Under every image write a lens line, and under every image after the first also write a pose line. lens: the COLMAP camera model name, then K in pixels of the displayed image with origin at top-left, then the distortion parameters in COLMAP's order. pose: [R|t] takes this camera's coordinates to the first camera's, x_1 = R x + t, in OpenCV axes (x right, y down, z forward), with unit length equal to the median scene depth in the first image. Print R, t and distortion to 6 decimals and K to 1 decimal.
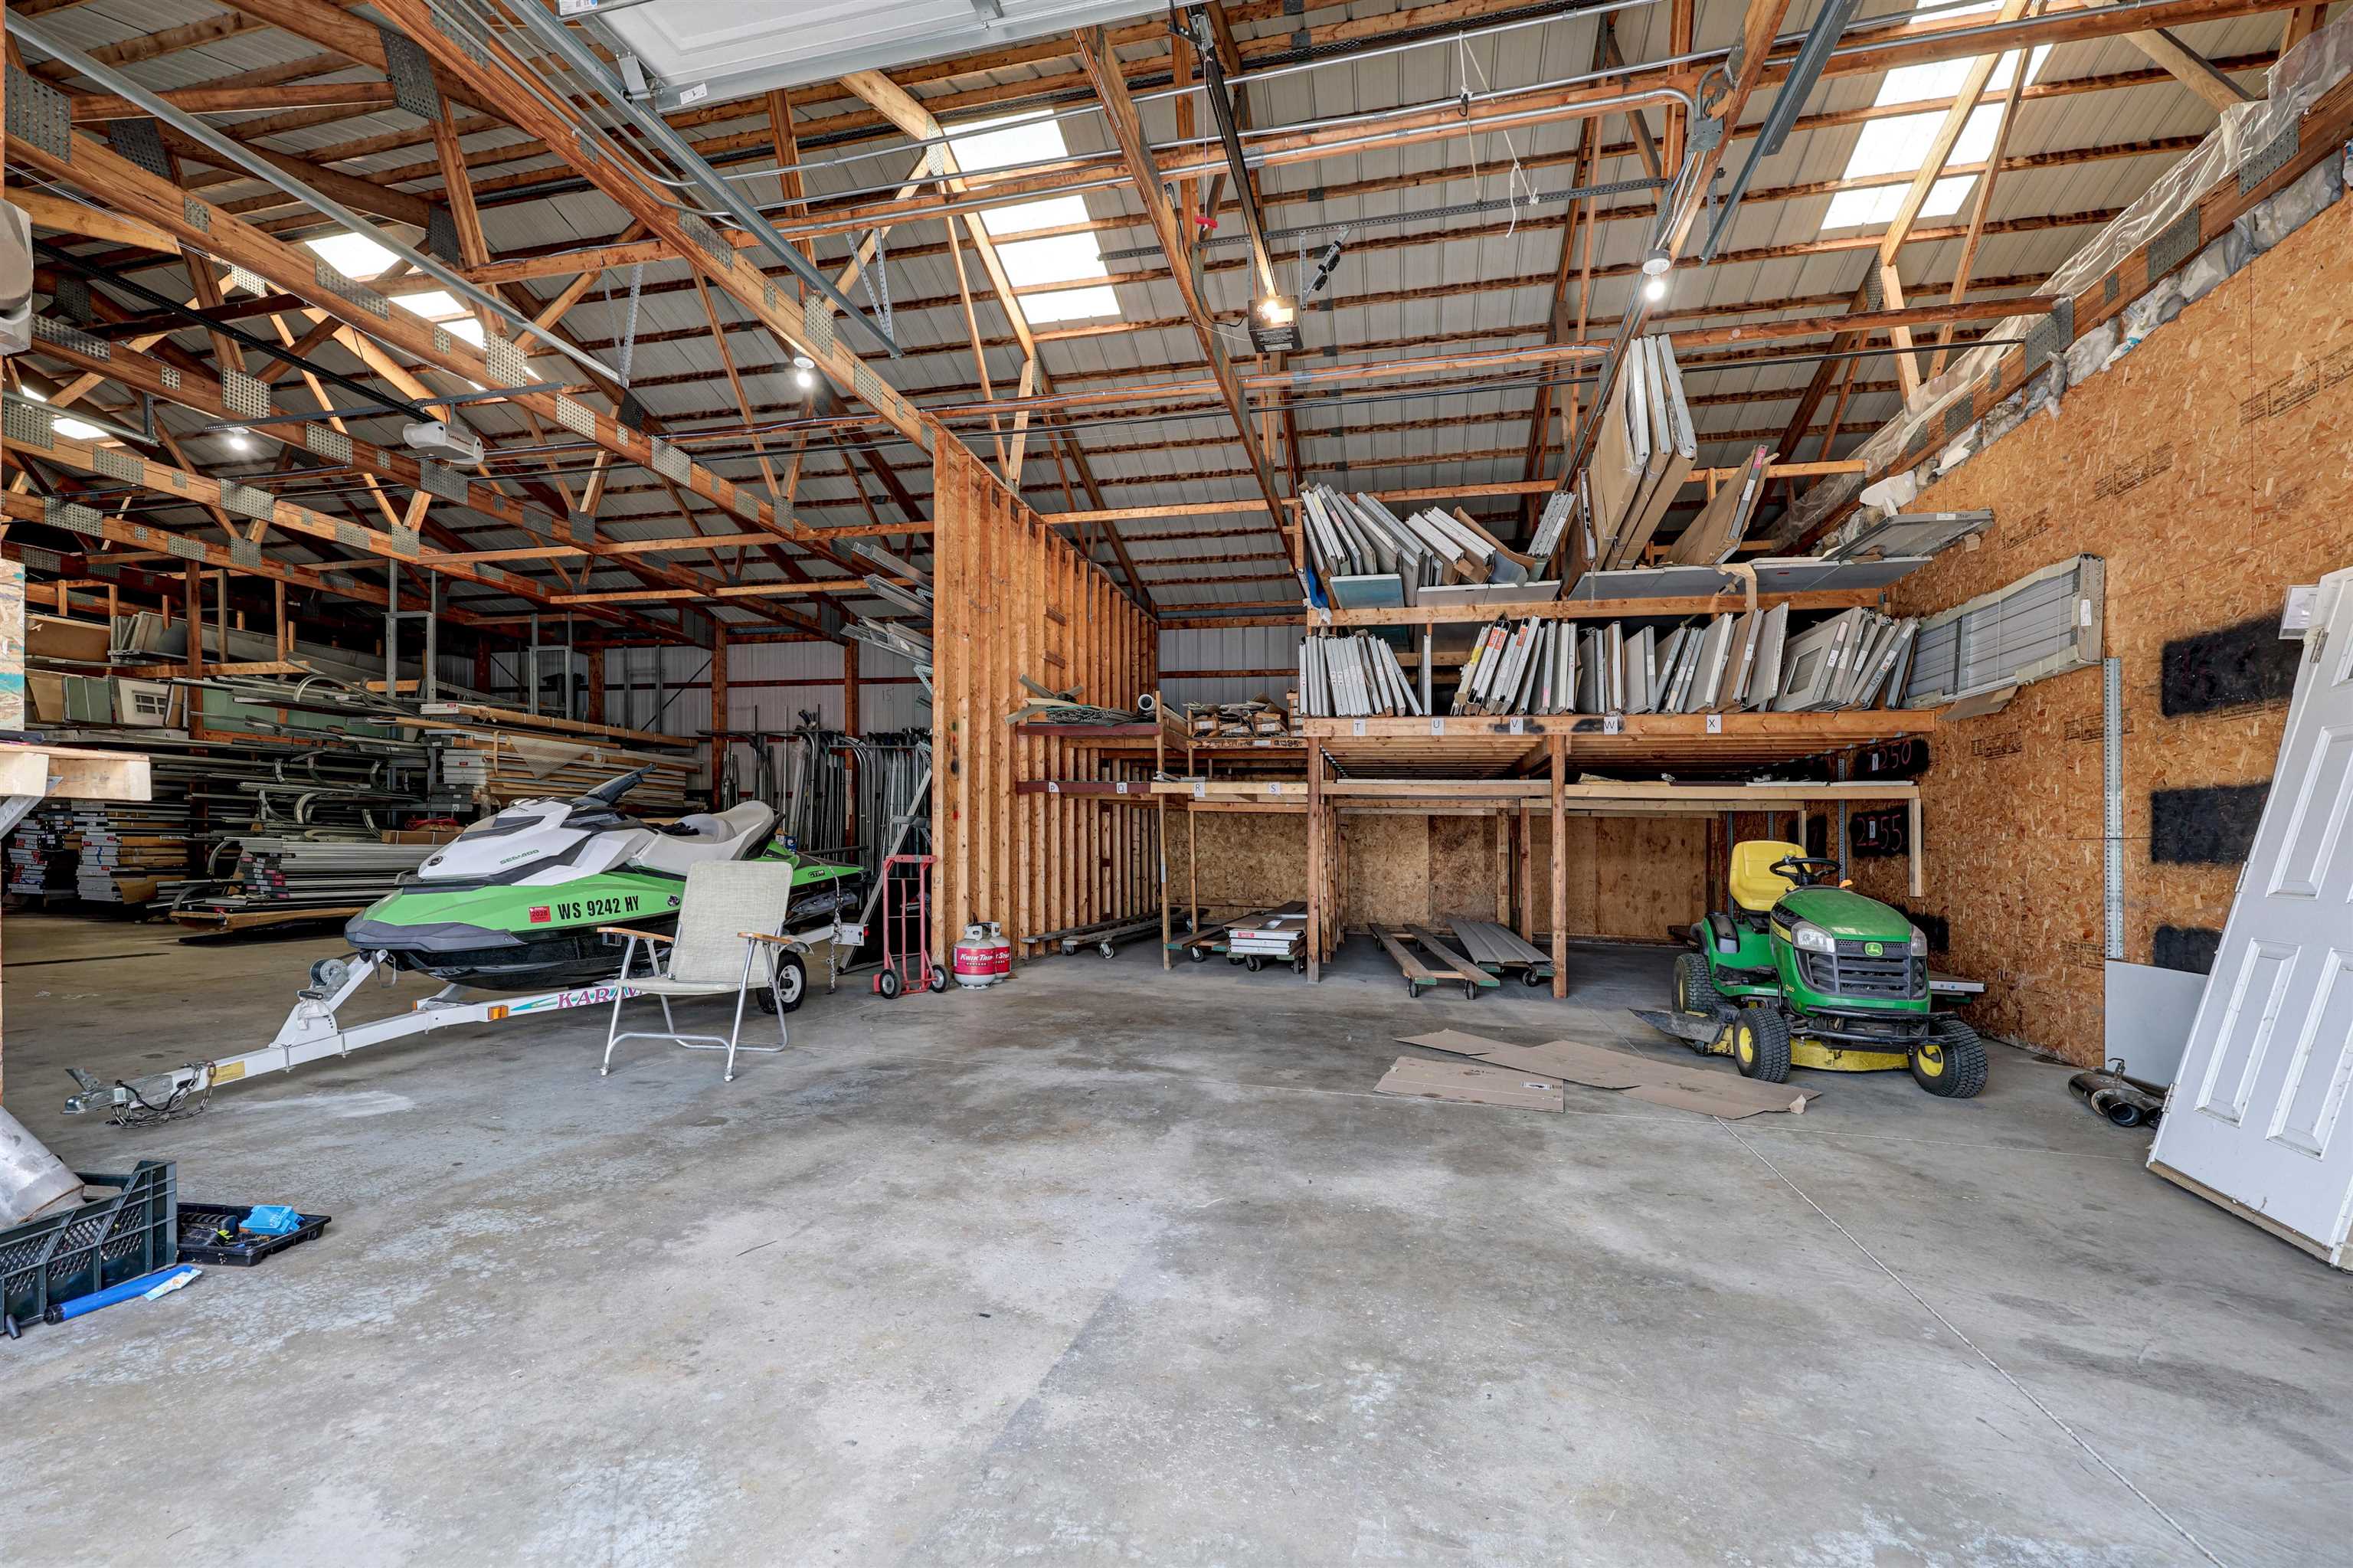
lens RADIAL K [[972.3, 0, 1166.2], [0, 972.3, 853.2], [0, 0, 1]] dist [-0.000020, 0.000115]
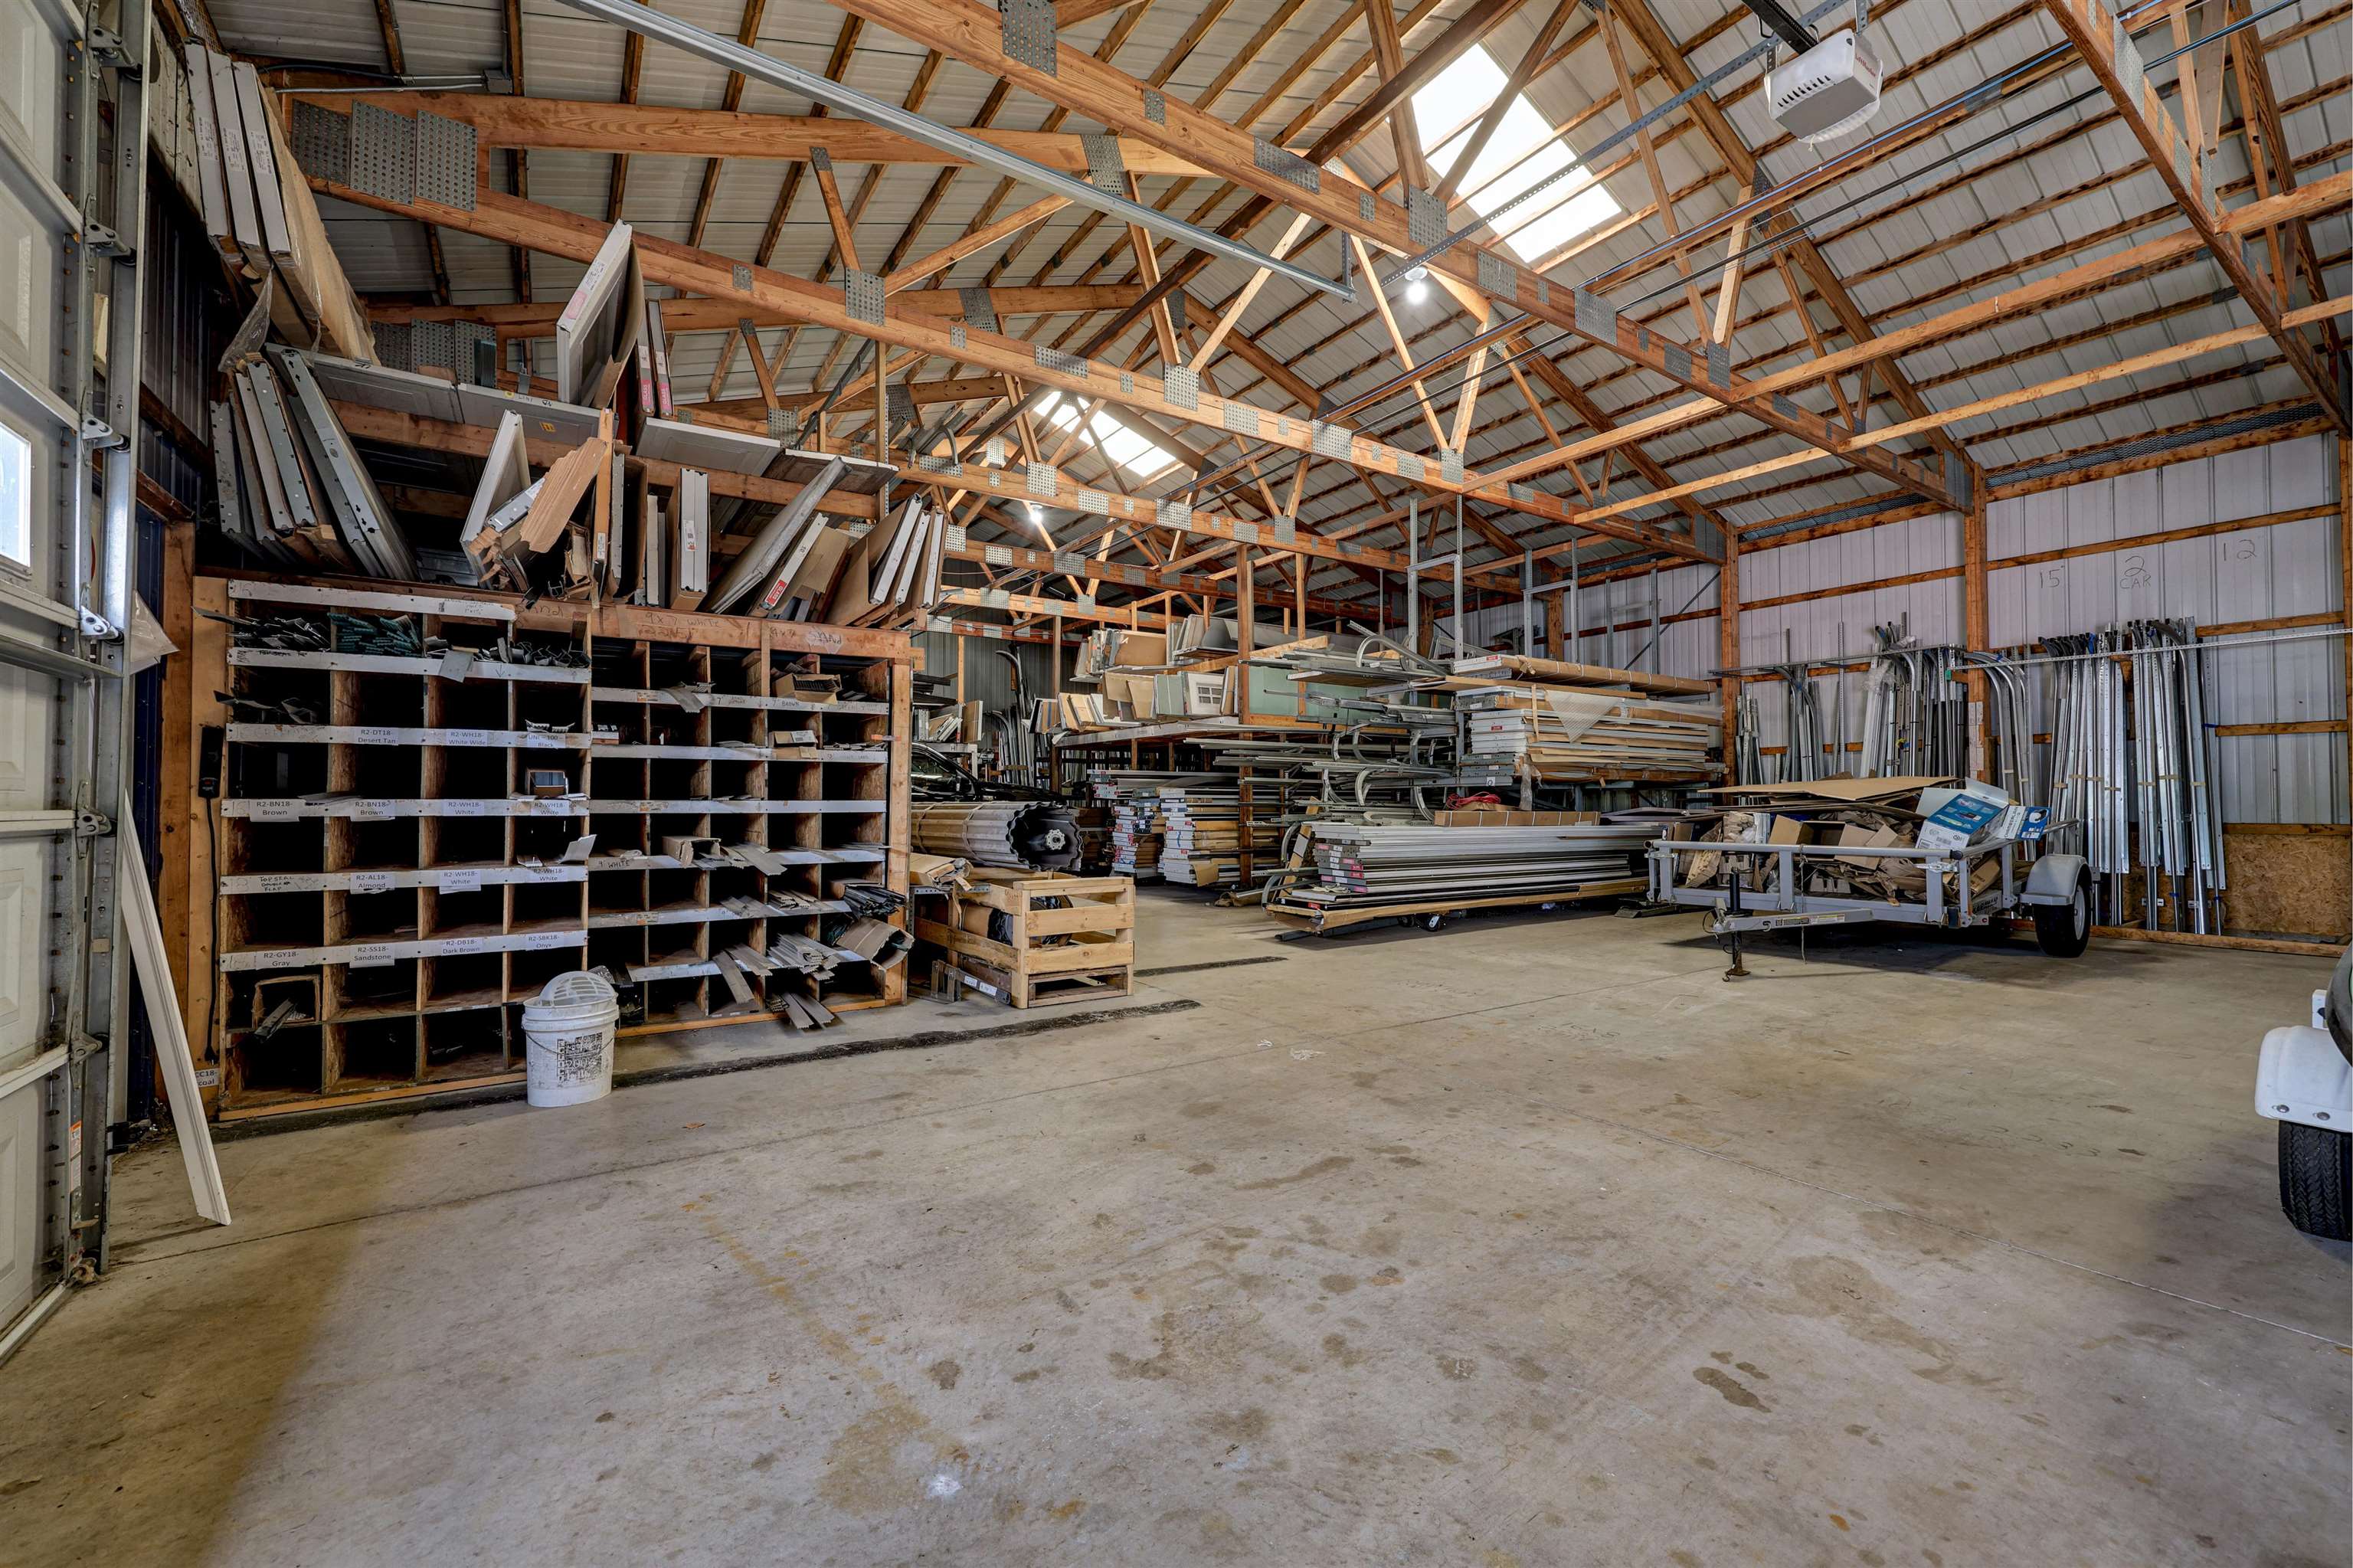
lens RADIAL K [[972.3, 0, 1189.5], [0, 972.3, 787.4], [0, 0, 1]] dist [-0.000020, 0.000115]
pose [[0.742055, -0.034754, -0.669437, -0.360523], [0.011503, 0.999168, -0.039122, -0.012235], [0.670240, 0.021330, 0.741838, 0.208486]]
